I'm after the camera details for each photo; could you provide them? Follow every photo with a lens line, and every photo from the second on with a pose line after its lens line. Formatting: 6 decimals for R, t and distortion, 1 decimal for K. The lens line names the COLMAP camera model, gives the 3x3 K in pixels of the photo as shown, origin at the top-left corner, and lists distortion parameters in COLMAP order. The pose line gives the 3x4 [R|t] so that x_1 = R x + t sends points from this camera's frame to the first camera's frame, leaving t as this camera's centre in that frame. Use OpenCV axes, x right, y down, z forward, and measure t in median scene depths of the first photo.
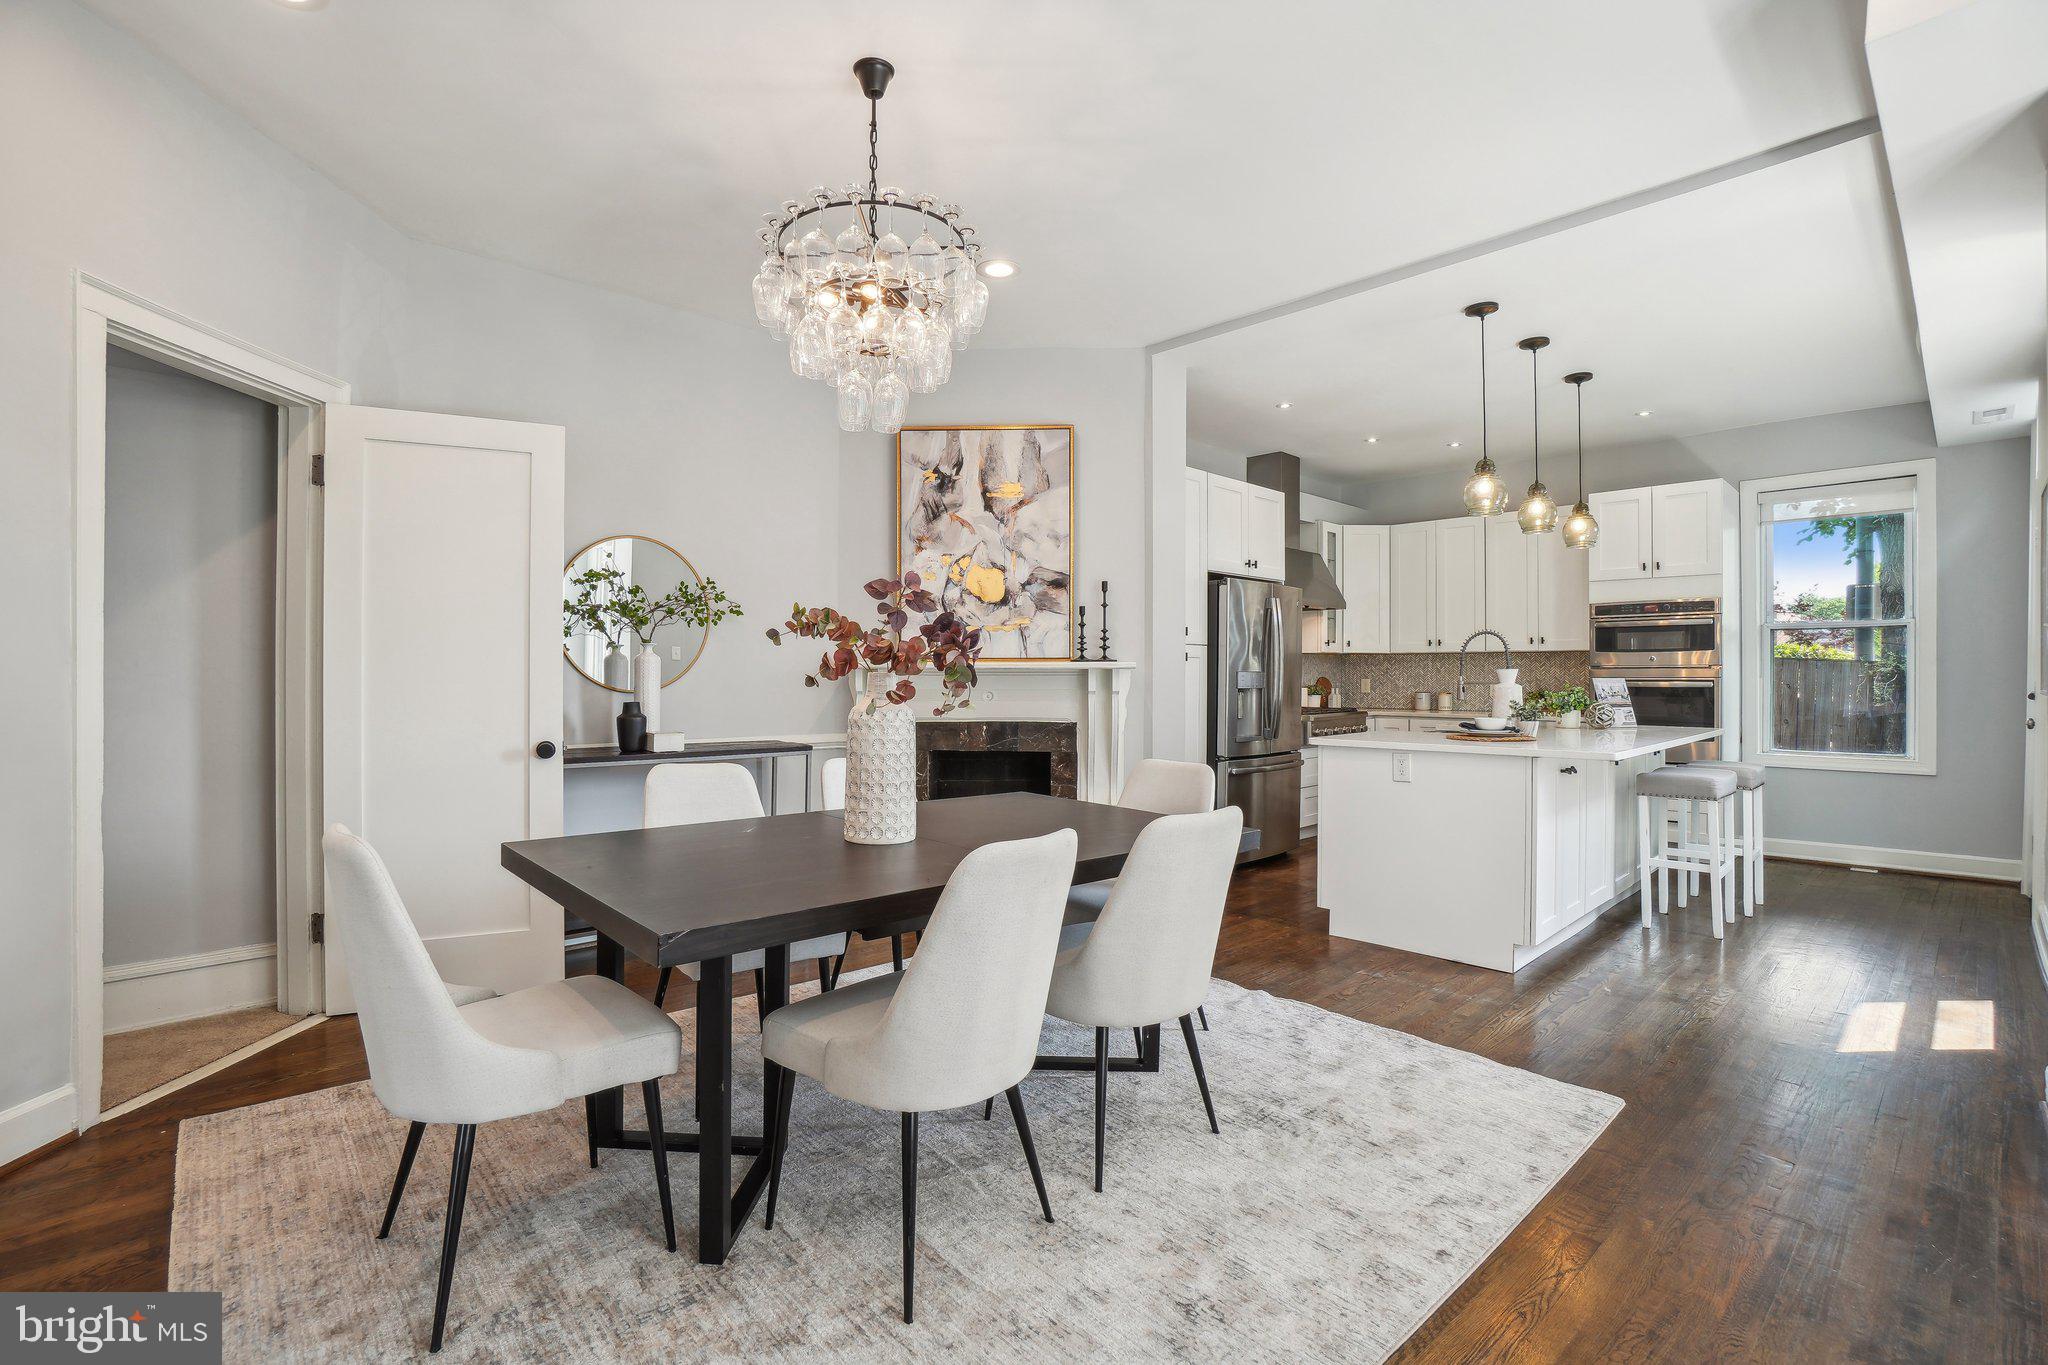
lens RADIAL K [[926.4, 0, 1041.9], [0, 926.4, 682.3], [0, 0, 1]] dist [-0.049426, 0.020982]
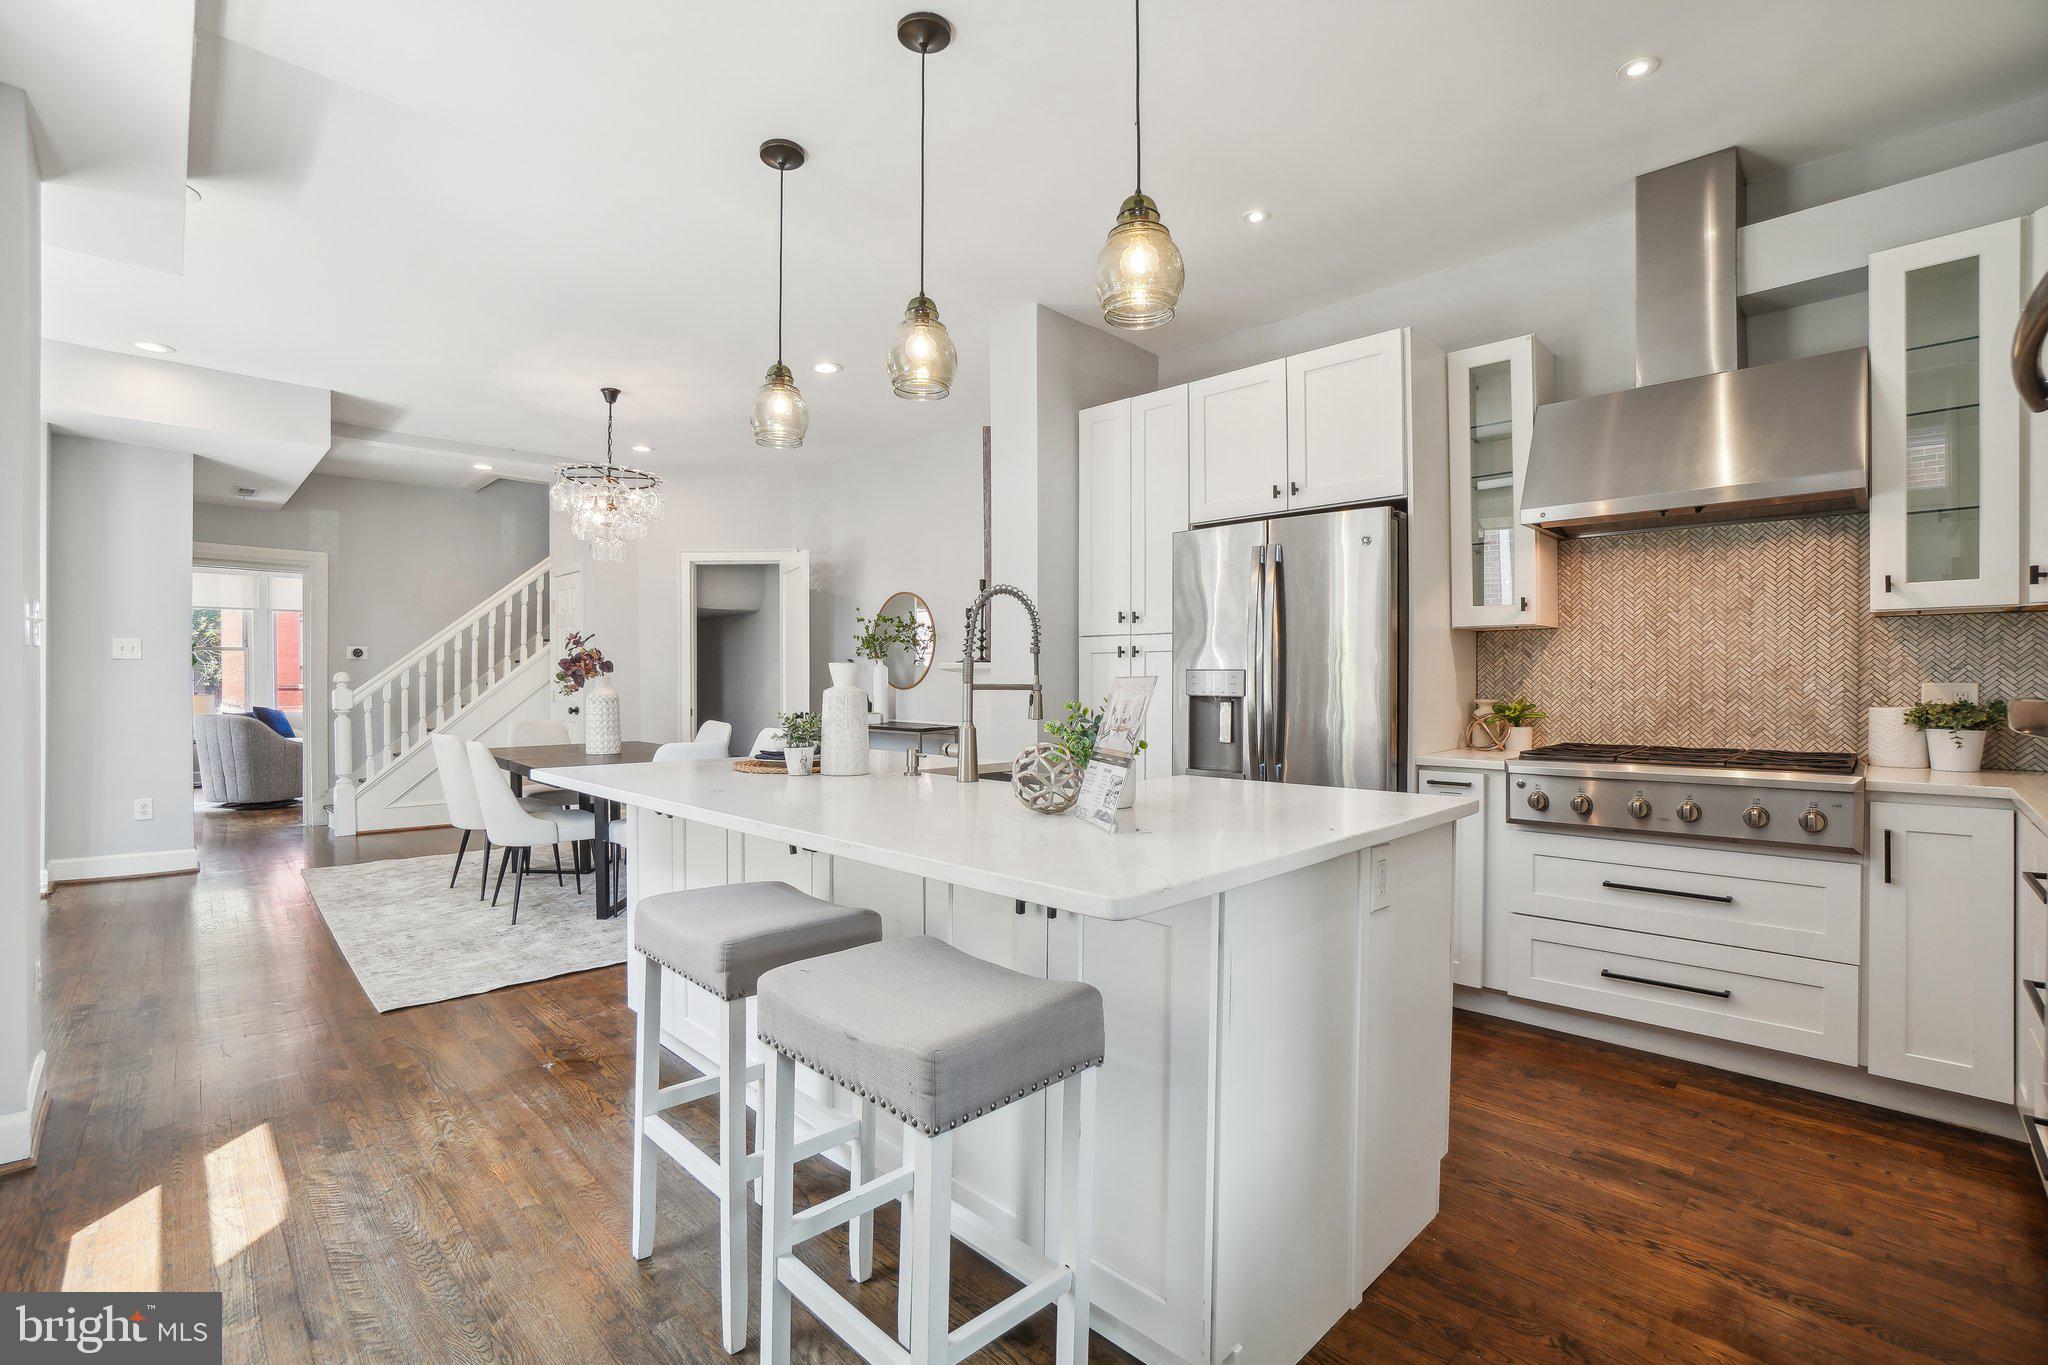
lens RADIAL K [[923.9, 0, 979.7], [0, 923.9, 688.6], [0, 0, 1]] dist [-0.049649, 0.018995]
pose [[-0.009775, 0.004447, -0.999942, 1.009794], [-0.008213, 0.999956, 0.004527, -0.000042], [0.999918, 0.008257, -0.009738, 0.987936]]
